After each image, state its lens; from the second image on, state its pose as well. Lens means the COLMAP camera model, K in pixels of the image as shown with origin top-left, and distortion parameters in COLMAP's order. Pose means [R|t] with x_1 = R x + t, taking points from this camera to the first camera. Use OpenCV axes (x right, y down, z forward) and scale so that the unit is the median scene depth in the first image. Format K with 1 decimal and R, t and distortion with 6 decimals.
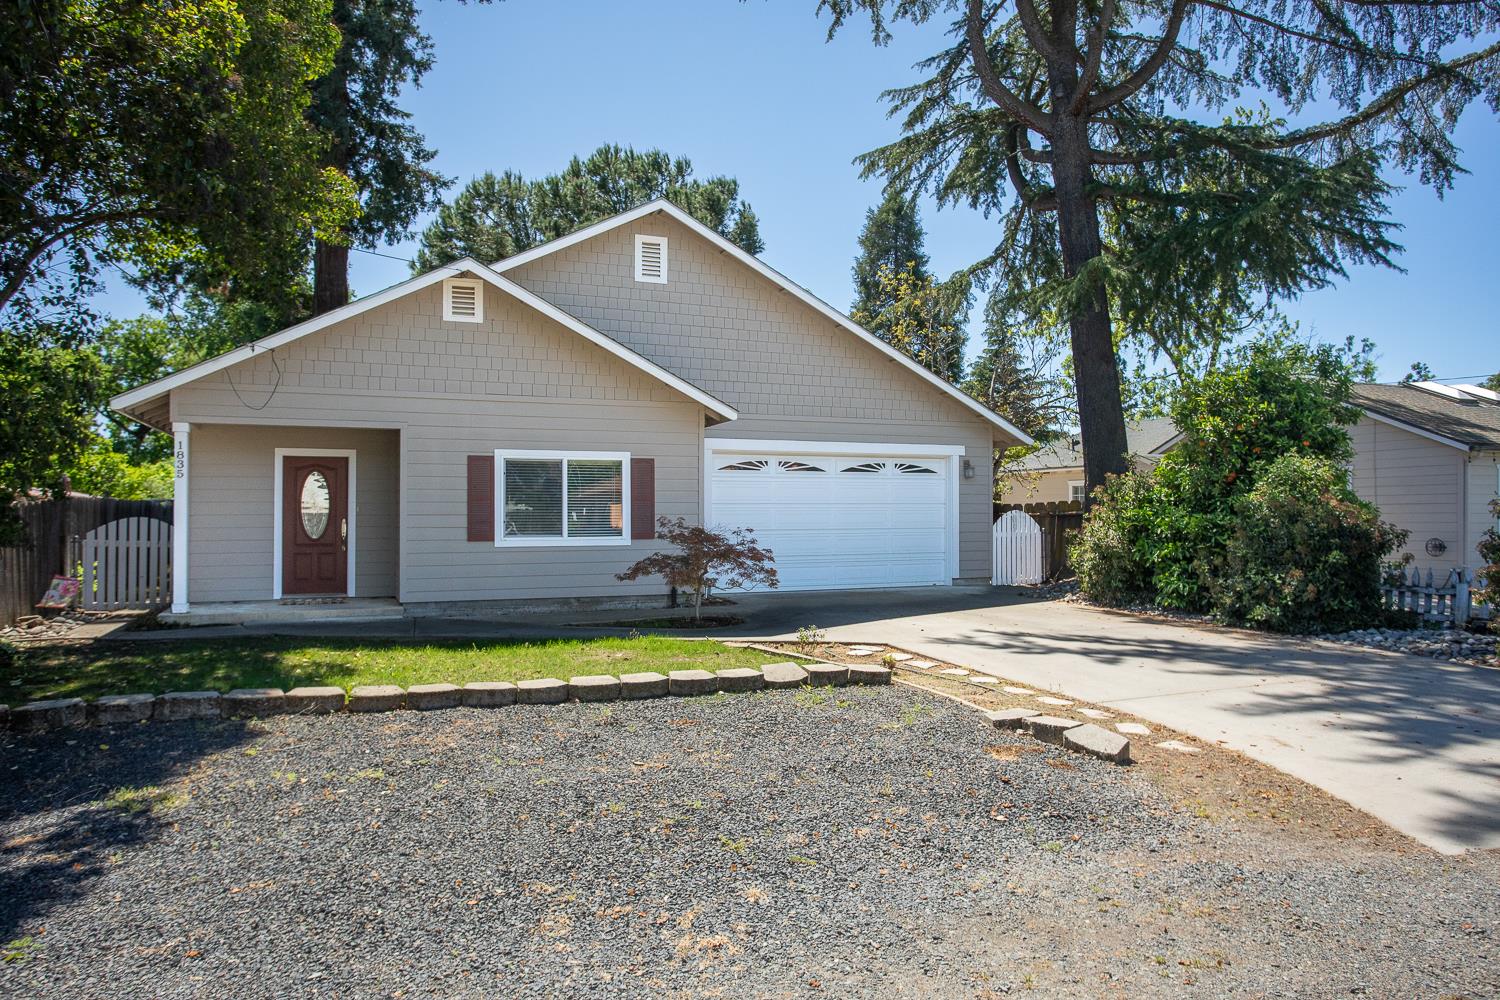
lens RADIAL K [[1005.4, 0, 750.0], [0, 1005.4, 500.0], [0, 0, 1]] dist [-0.040208, 0.003331]
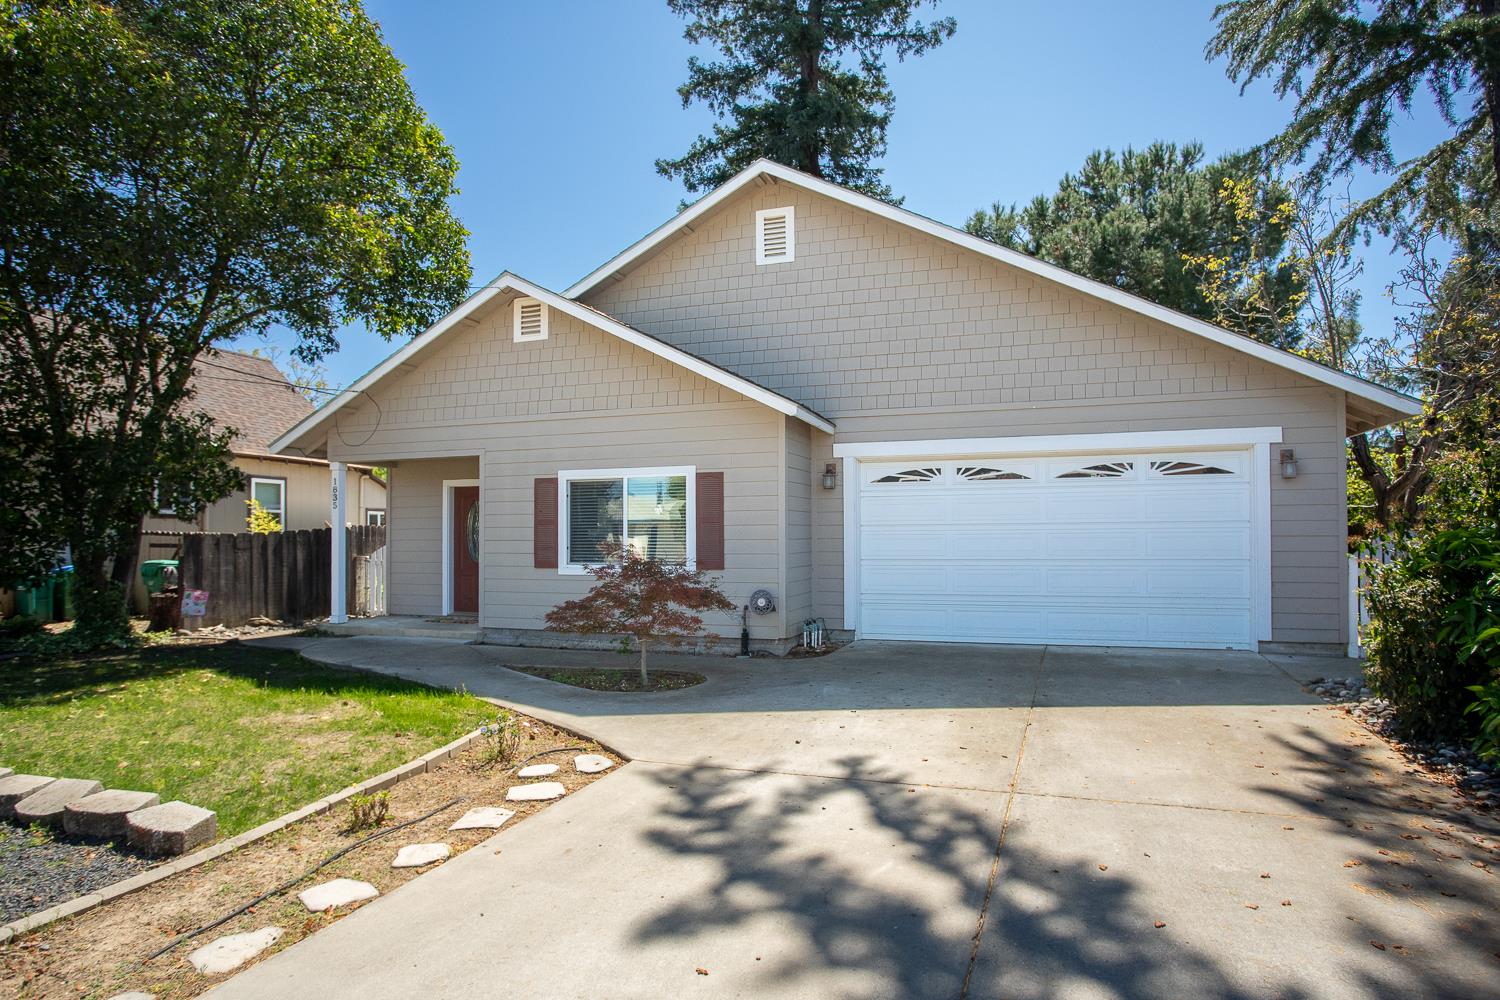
lens RADIAL K [[849.6, 0, 752.7], [0, 849.6, 519.9], [0, 0, 1]] dist [-0.051017, 0.003398]
pose [[0.743450, -0.015125, -0.668620, 0.392195], [0.012121, 0.999885, -0.009141, 0.004846], [0.668681, -0.001308, 0.743548, 0.504554]]
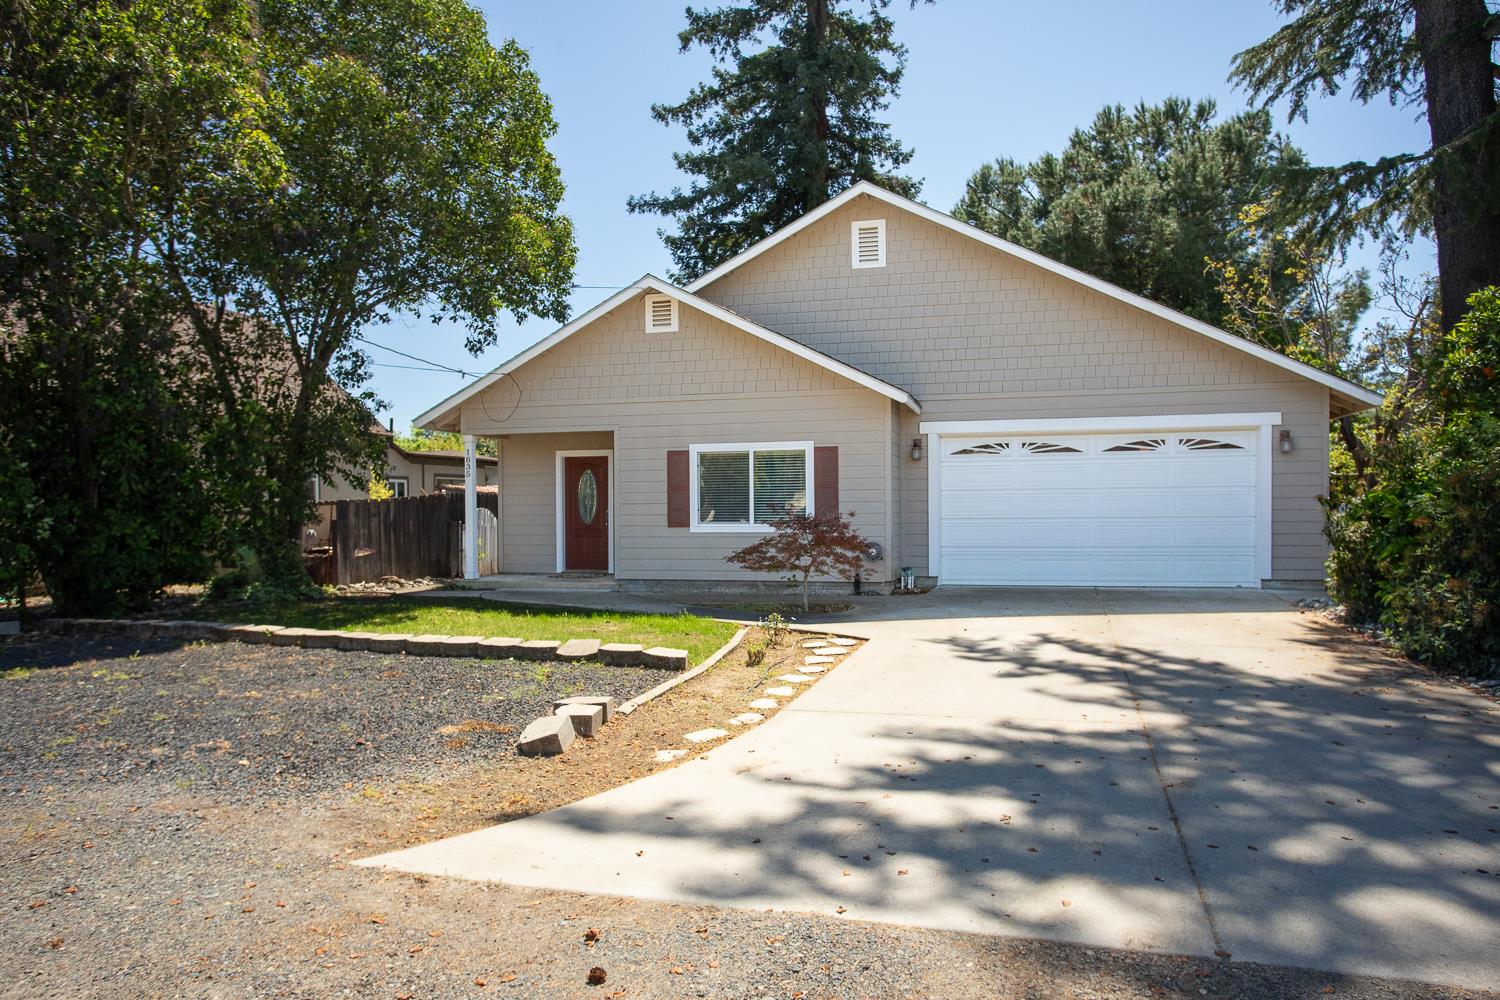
lens RADIAL K [[1003.6, 0, 749.2], [0, 1003.6, 521.4], [0, 0, 1]] dist [-0.041439, -0.002564]
pose [[0.785103, 0.004714, -0.619348, 0.461643], [0.014534, 0.999555, 0.026032, 0.006394], [0.619195, -0.029440, 0.784685, 0.159112]]
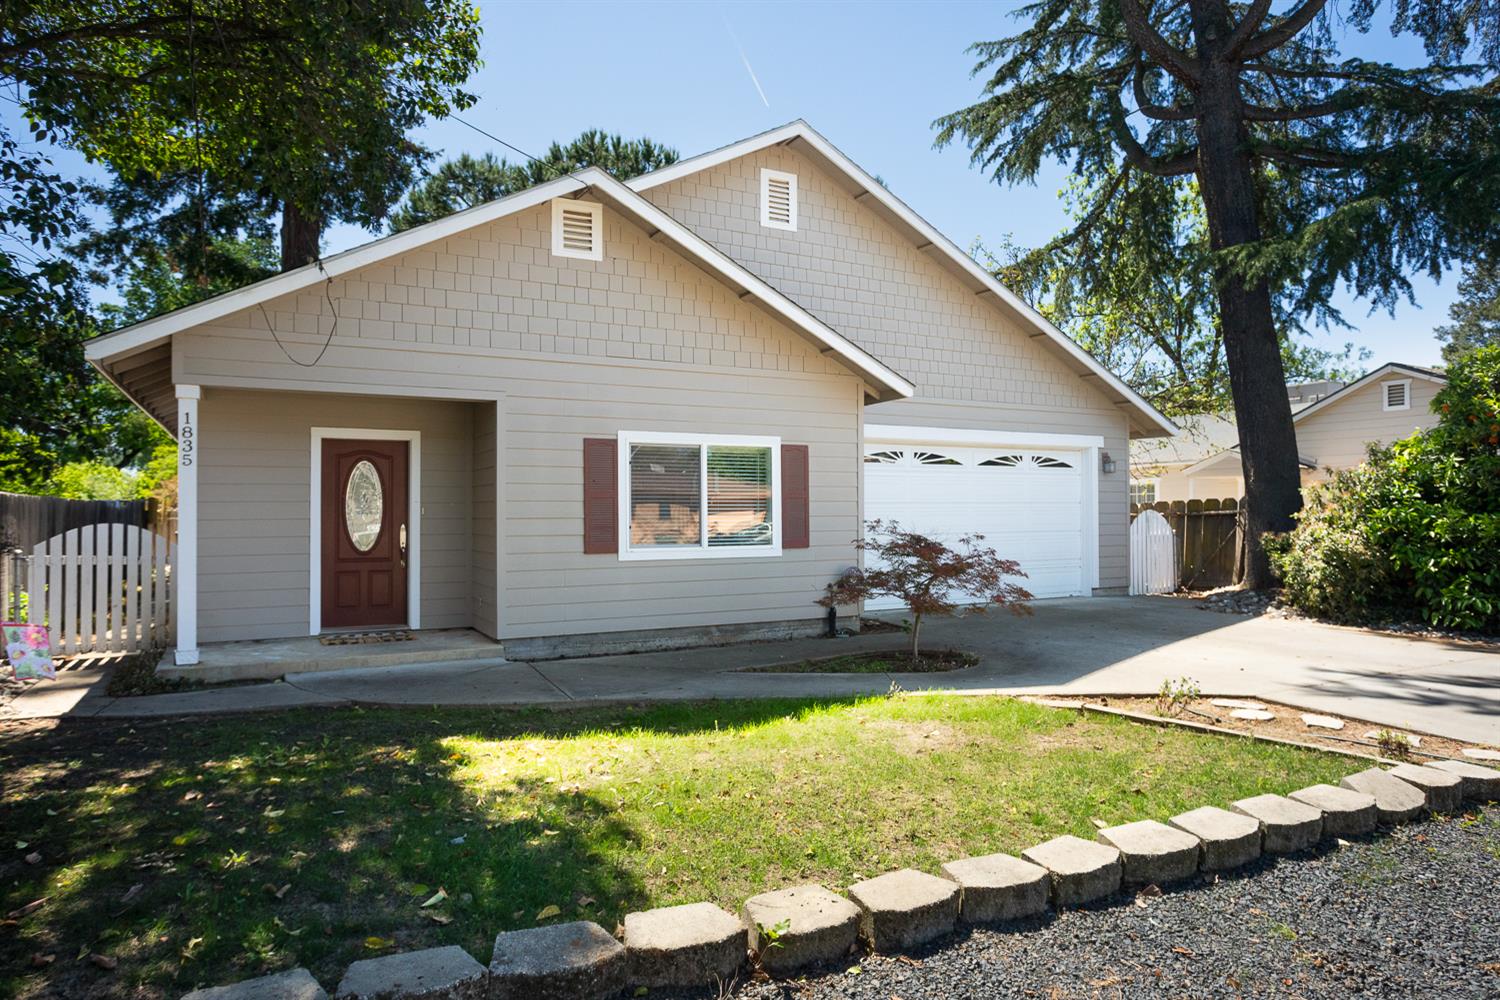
lens RADIAL K [[931.2, 0, 750.0], [0, 931.2, 500.0], [0, 0, 1]] dist [-0.031256, -0.000396]
pose [[0.995392, -0.001750, 0.095872, -0.212356], [0.001867, 0.999998, -0.001129, 0.002203], [-0.095870, 0.001302, 0.995393, 0.284126]]
